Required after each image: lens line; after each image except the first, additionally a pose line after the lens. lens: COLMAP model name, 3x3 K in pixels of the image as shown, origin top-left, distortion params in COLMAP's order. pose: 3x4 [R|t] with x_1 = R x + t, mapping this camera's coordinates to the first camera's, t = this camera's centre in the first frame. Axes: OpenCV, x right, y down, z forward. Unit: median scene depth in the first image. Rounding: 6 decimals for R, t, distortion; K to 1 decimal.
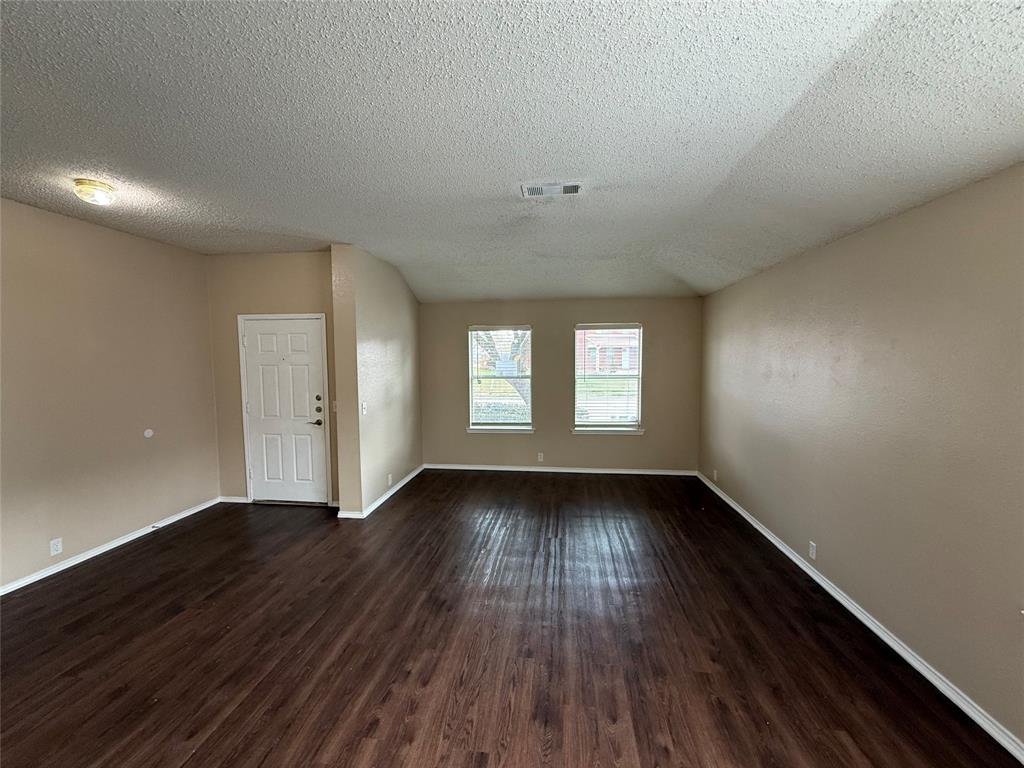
lens RADIAL K [[407.3, 0, 510.3], [0, 407.3, 383.6], [0, 0, 1]] dist [-0.001453, -0.000234]
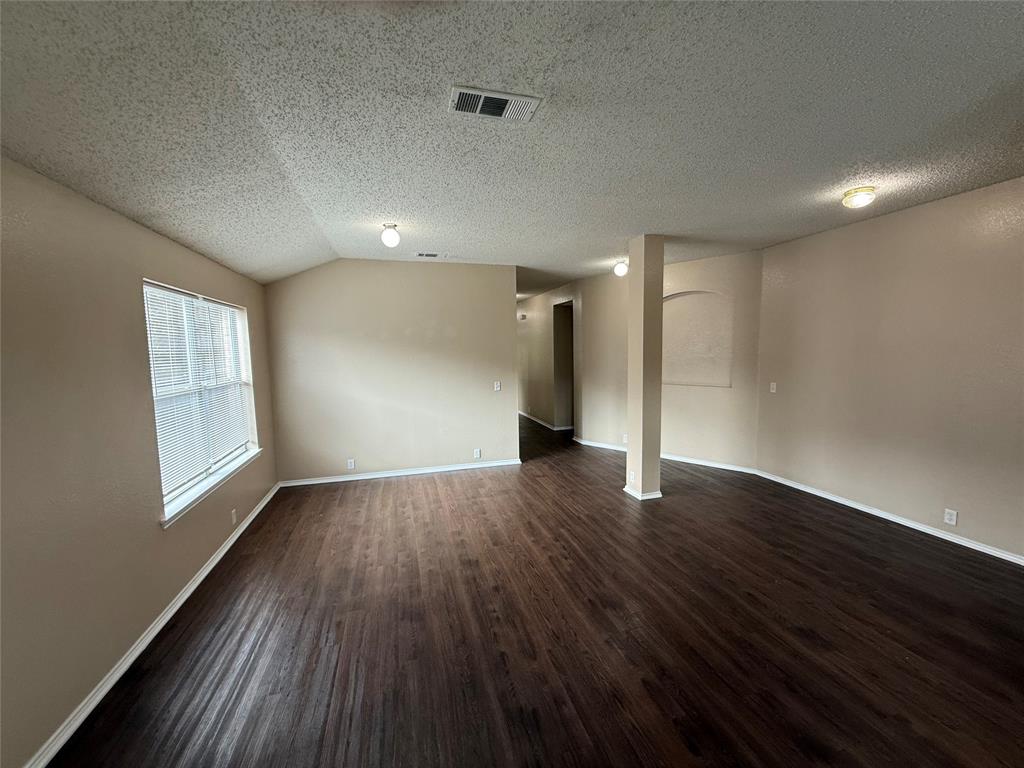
lens RADIAL K [[407.3, 0, 510.3], [0, 407.3, 383.6], [0, 0, 1]] dist [-0.001453, -0.000234]
pose [[-0.917680, 0.057018, -0.393207, 0.439141], [-0.001360, 0.989193, 0.146614, -0.127400], [0.397317, 0.135079, -0.907685, 1.969453]]
